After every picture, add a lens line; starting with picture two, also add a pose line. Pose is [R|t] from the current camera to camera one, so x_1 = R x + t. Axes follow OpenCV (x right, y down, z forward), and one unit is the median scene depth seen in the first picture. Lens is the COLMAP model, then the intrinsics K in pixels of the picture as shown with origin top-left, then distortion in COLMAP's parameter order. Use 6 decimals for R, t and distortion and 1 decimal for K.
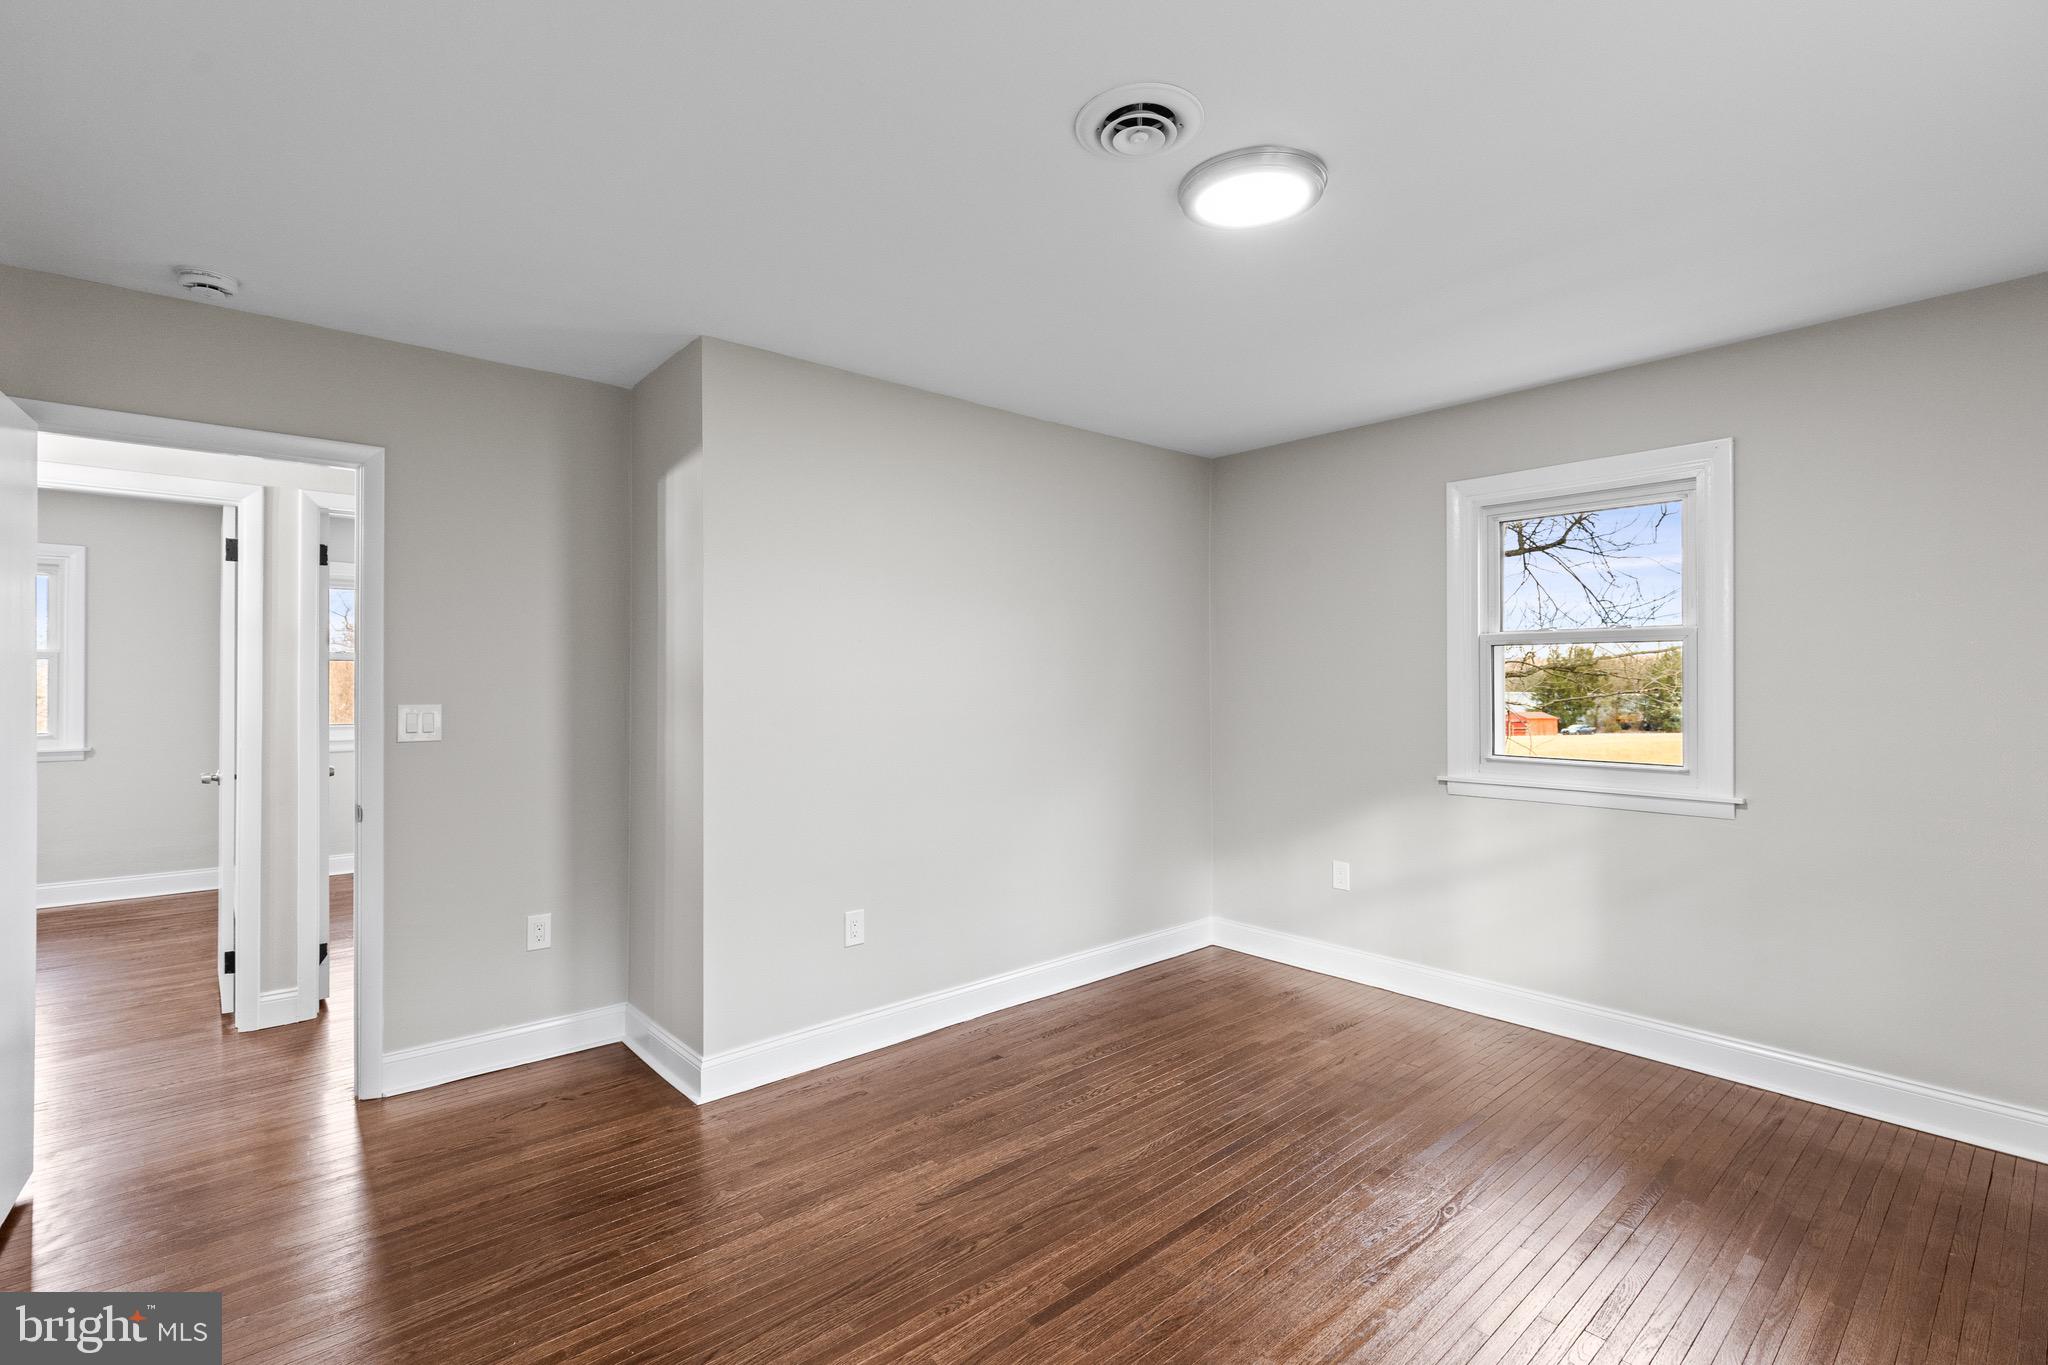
lens RADIAL K [[942.2, 0, 1024.0], [0, 942.2, 682.5], [0, 0, 1]] dist [0.005128, 0.000203]
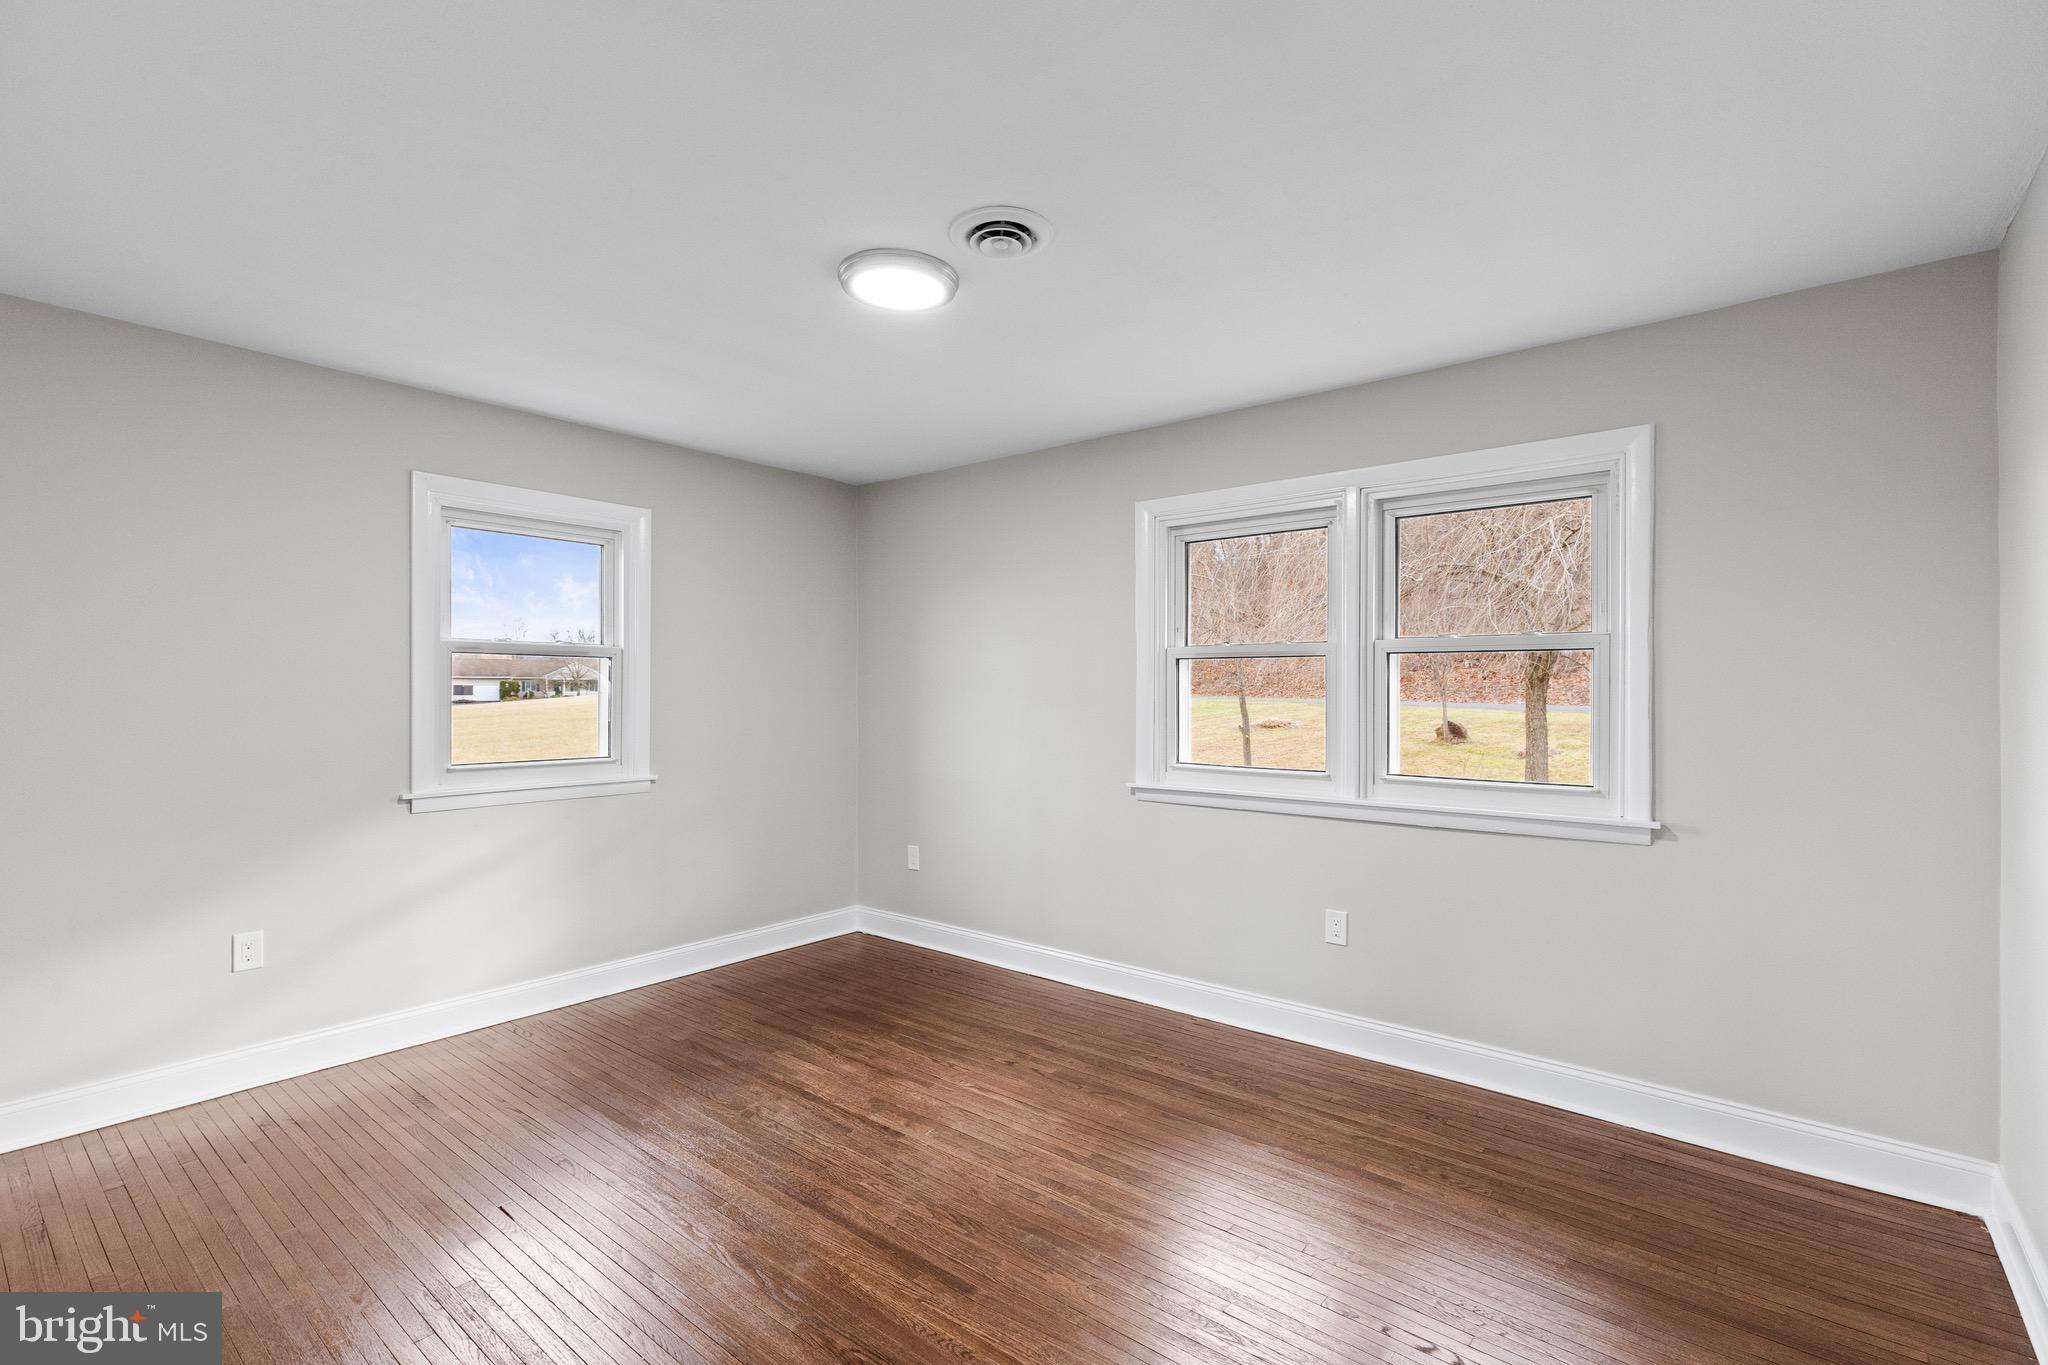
lens RADIAL K [[927.7, 0, 1009.9], [0, 927.7, 694.5], [0, 0, 1]] dist [0.003648, 0.000193]
pose [[-0.152221, -0.006010, 0.988328, -0.638428], [0.000954, 0.999980, 0.006228, -0.001290], [-0.988346, 0.001891, -0.152213, 0.695293]]
